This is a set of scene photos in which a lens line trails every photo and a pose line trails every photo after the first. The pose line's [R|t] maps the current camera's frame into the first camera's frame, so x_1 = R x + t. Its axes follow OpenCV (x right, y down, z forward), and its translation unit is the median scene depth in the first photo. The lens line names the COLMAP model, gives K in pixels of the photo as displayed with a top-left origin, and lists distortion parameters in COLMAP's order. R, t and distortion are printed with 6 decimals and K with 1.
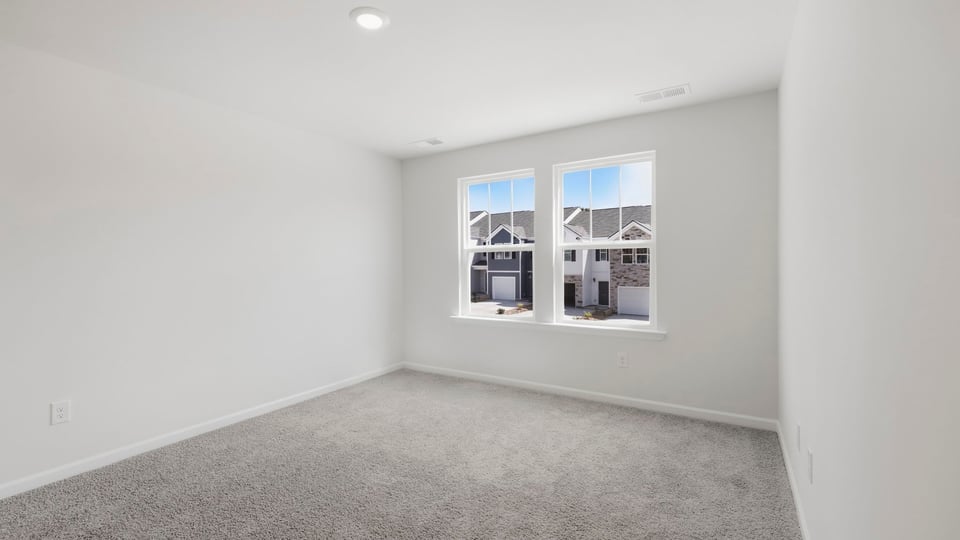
lens RADIAL K [[409.5, 0, 485.1], [0, 409.5, 268.4], [0, 0, 1]] dist [0.003999, -0.001050]
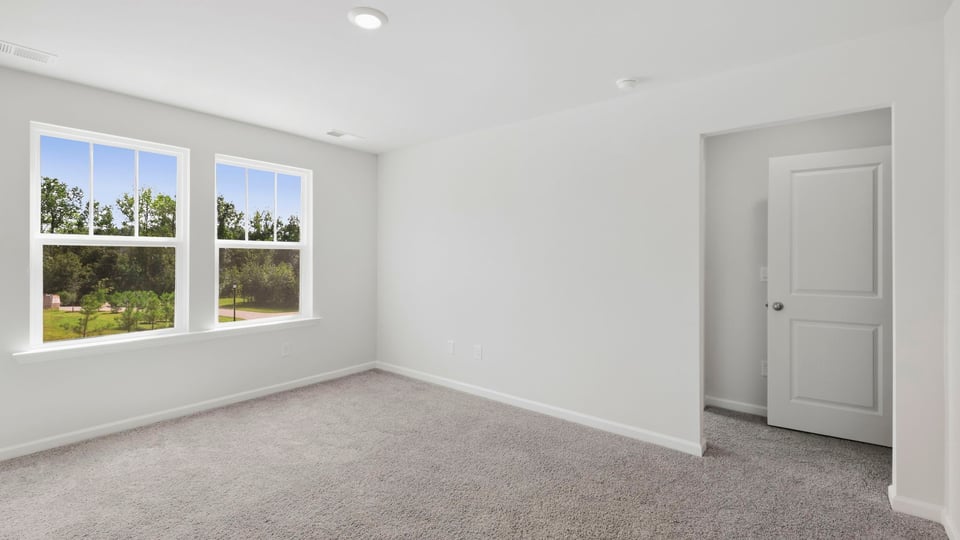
lens RADIAL K [[382.0, 0, 477.8], [0, 382.0, 265.2], [0, 0, 1]] dist [-0.000650, 0.000572]
pose [[0.164286, -0.006644, 0.986390, -0.678599], [0.010301, 0.999934, 0.005019, -0.008090], [-0.986359, 0.009336, 0.164344, 0.347129]]
